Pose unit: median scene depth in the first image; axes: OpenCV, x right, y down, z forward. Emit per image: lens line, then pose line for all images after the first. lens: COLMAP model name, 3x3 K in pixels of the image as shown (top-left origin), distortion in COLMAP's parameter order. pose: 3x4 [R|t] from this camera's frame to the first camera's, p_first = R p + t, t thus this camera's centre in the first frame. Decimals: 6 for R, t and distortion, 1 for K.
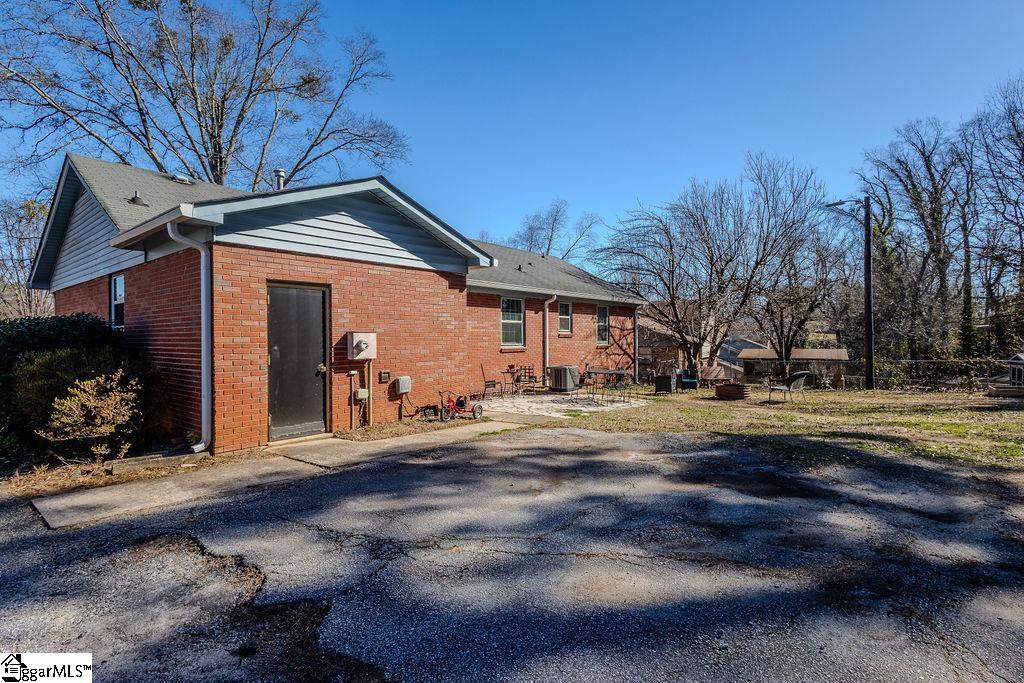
lens RADIAL K [[494.3, 0, 512.0], [0, 494.3, 341.5], [0, 0, 1]] dist [0.013286, 0.000002]
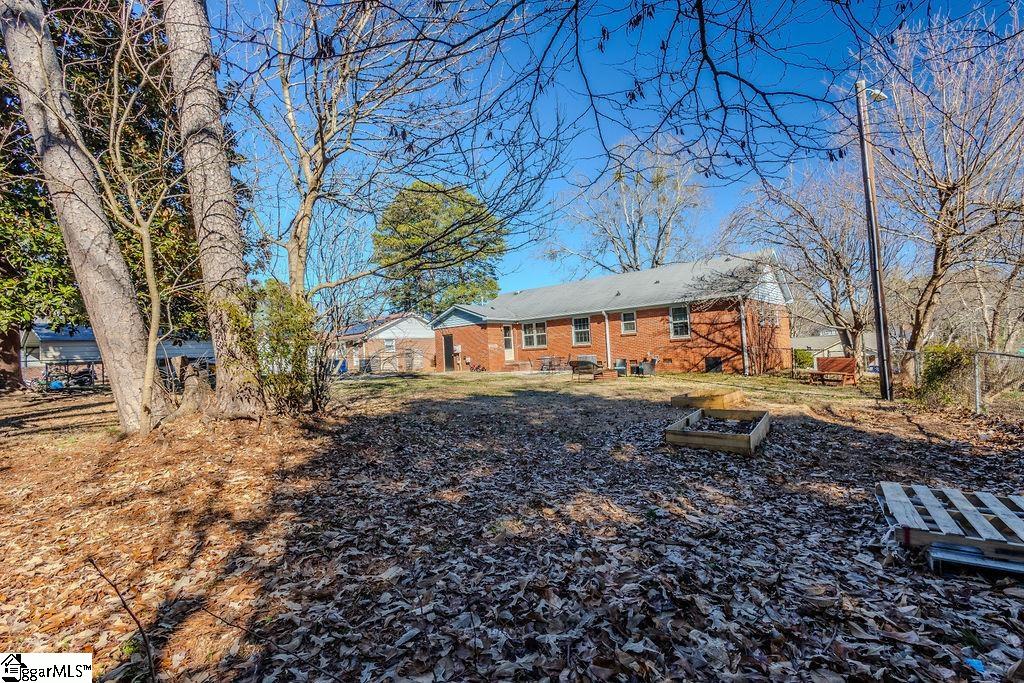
lens RADIAL K [[471.8, 0, 511.3], [0, 471.8, 340.1], [0, 0, 1]] dist [0.012433, -0.000051]
pose [[-0.018398, -0.006816, -0.999808, 1.664230], [0.053848, 0.998519, -0.007798, -0.006094], [0.998380, -0.053981, -0.018004, 0.751523]]
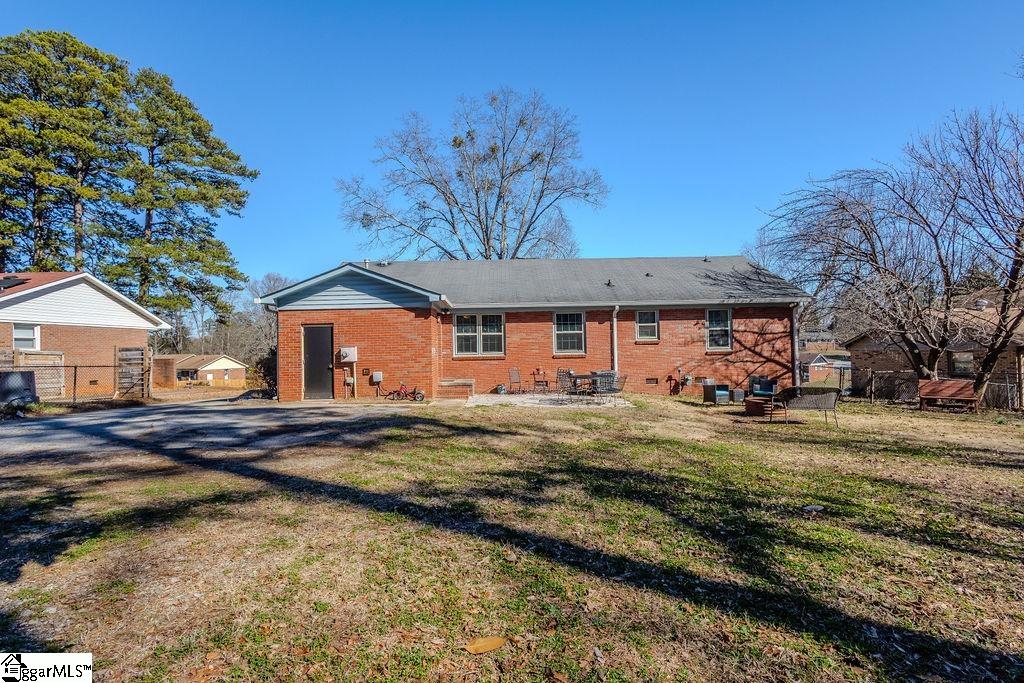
lens RADIAL K [[471.8, 0, 511.3], [0, 471.8, 340.1], [0, 0, 1]] dist [0.012433, -0.000051]
pose [[0.660186, -0.020153, -0.750832, 0.735351], [0.011296, 0.999793, -0.016902, -0.004190], [0.751017, 0.002677, 0.660277, 0.144761]]
